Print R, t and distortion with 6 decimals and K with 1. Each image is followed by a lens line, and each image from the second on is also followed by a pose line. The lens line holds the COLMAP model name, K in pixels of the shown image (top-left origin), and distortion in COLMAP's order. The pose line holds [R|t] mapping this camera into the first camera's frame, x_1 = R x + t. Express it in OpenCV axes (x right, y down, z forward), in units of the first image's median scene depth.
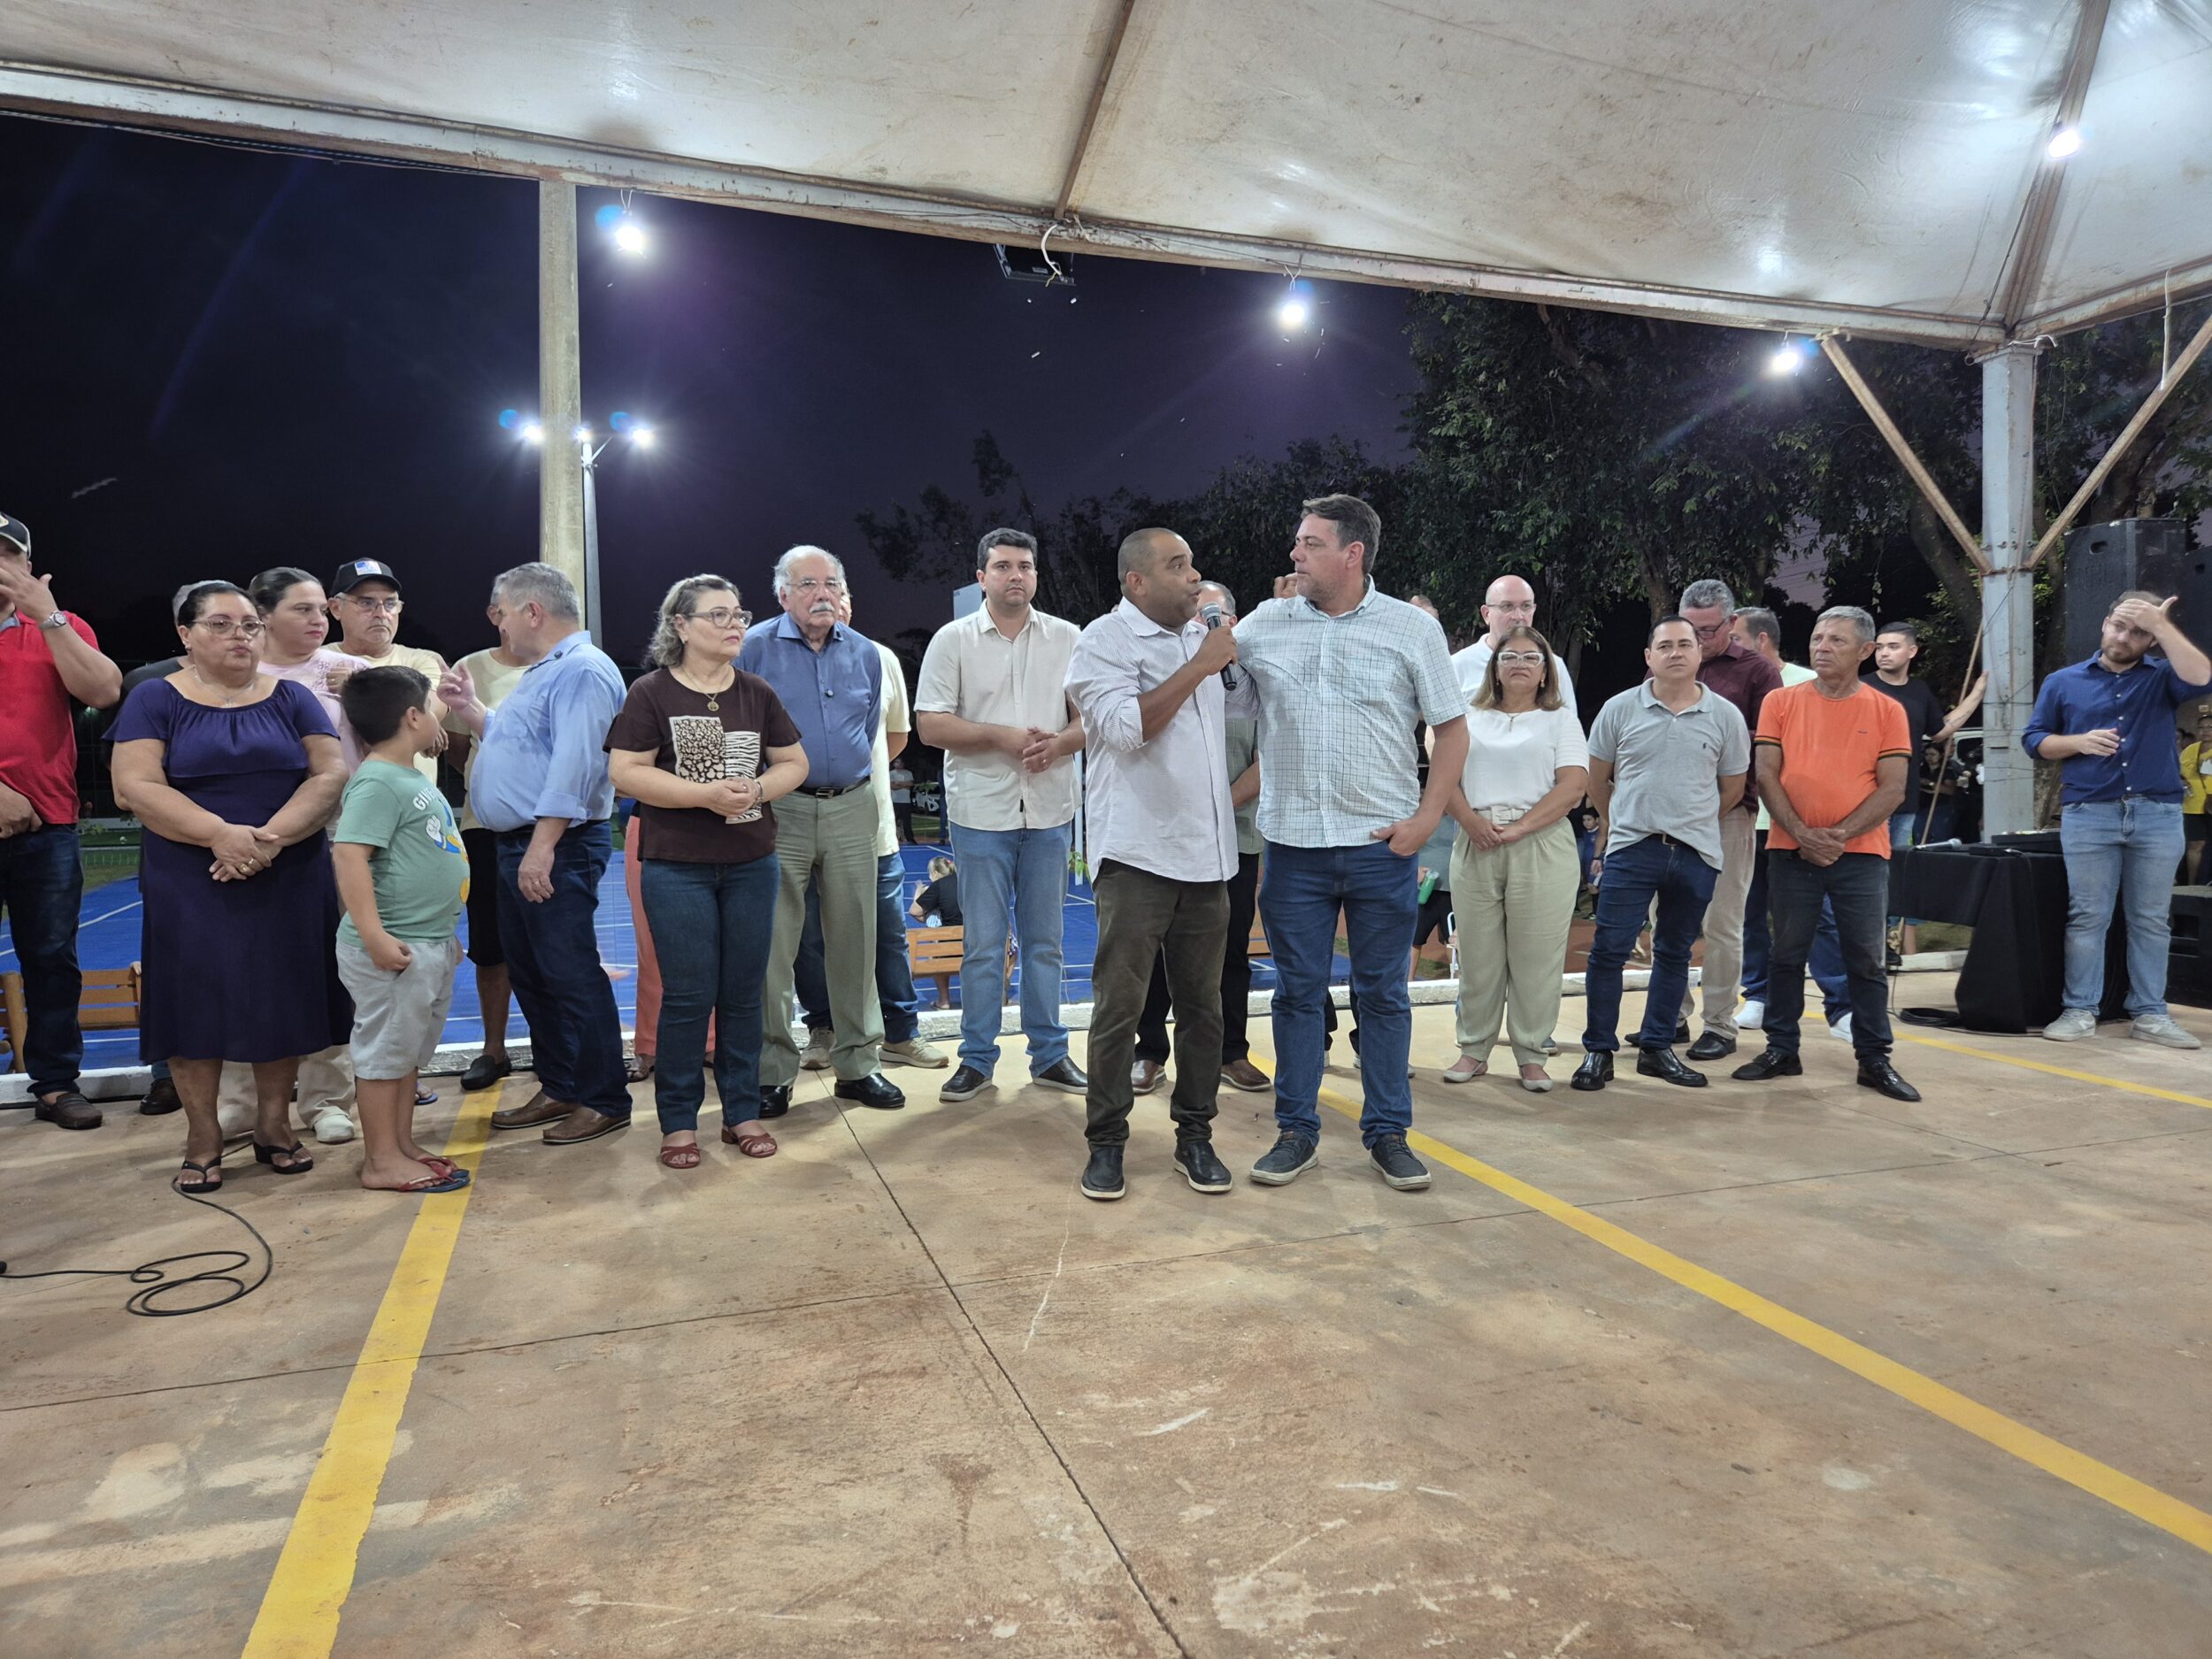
lens RADIAL K [[1506.0, 0, 1127.4], [0, 1506.0, 791.6], [0, 0, 1]] dist [0.064019, -0.050291]
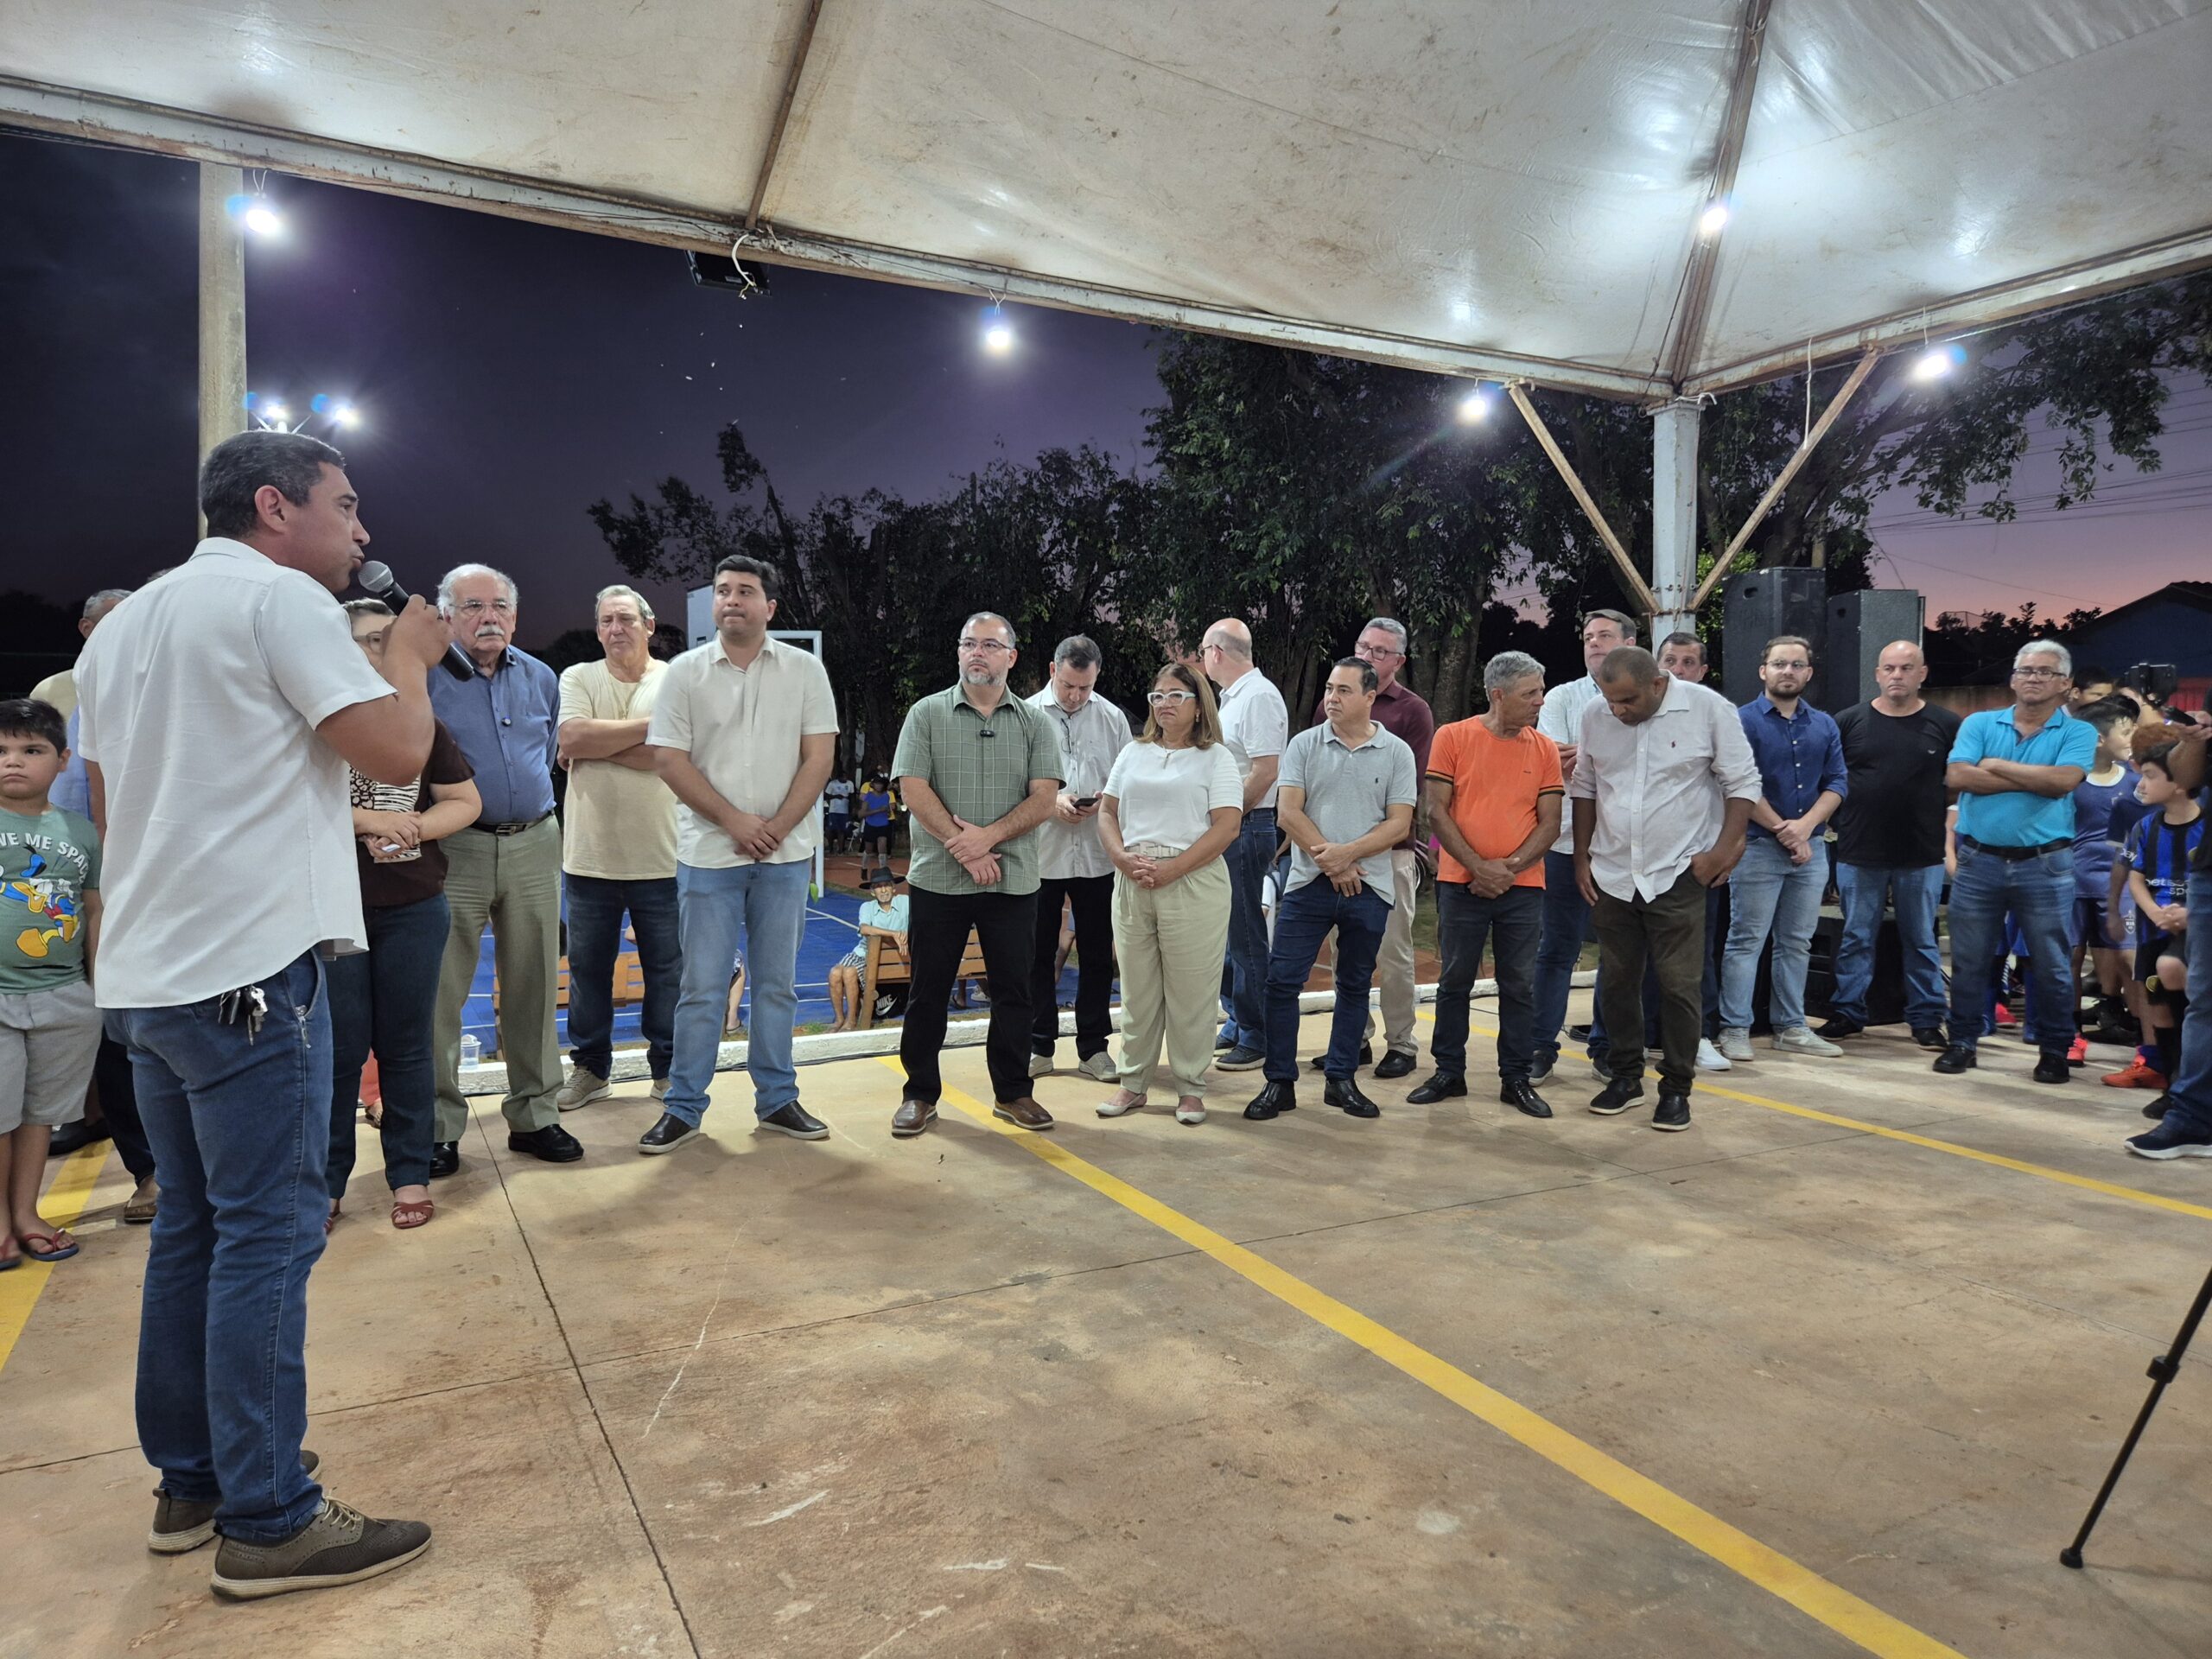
lens RADIAL K [[1510.4, 0, 1114.4], [0, 1510.4, 806.7], [0, 0, 1]] dist [0.059544, -0.050645]
pose [[0.989140, 0.003803, 0.146930, 0.069642], [-0.004980, 0.999958, 0.007644, -0.030832], [-0.146895, -0.008293, 0.989117, 0.008949]]
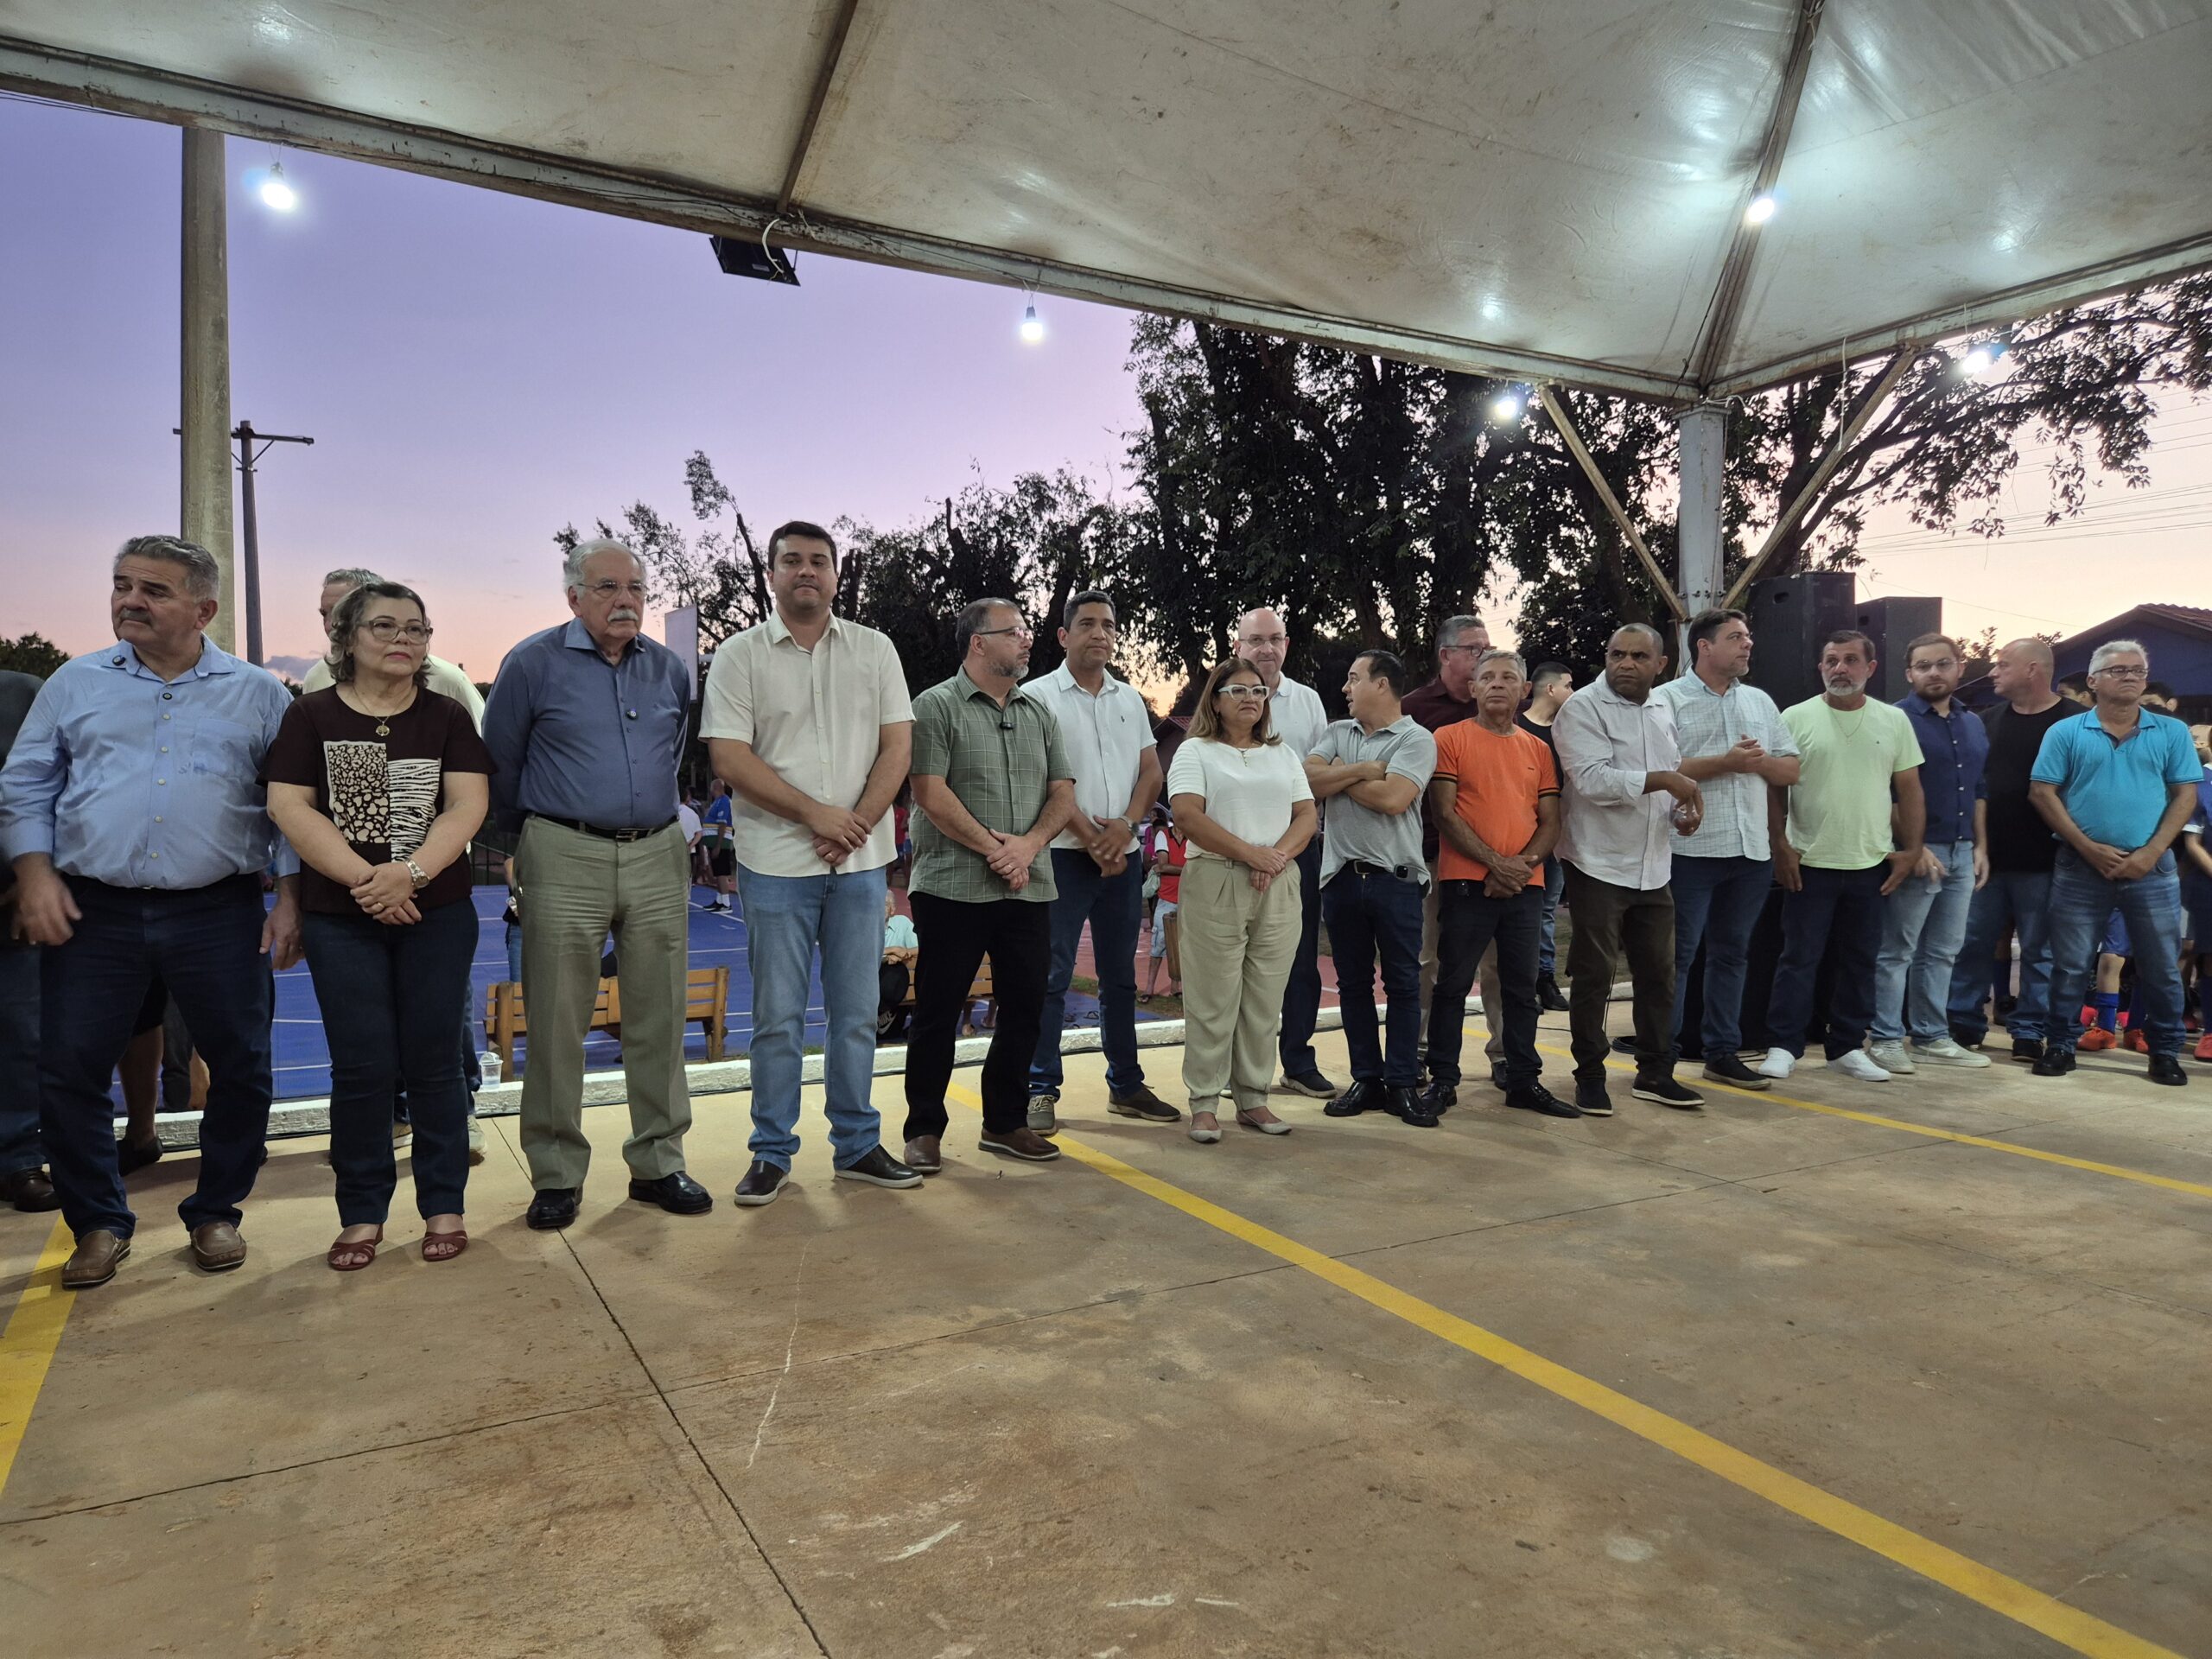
lens RADIAL K [[1504.6, 0, 1106.0], [0, 1504.6, 829.5], [0, 0, 1]] dist [0.062331, -0.052708]
pose [[0.985795, -0.001051, 0.167952, -0.010022], [0.000737, 0.999998, 0.001937, -0.002770], [-0.167953, -0.001786, 0.985793, 0.080687]]
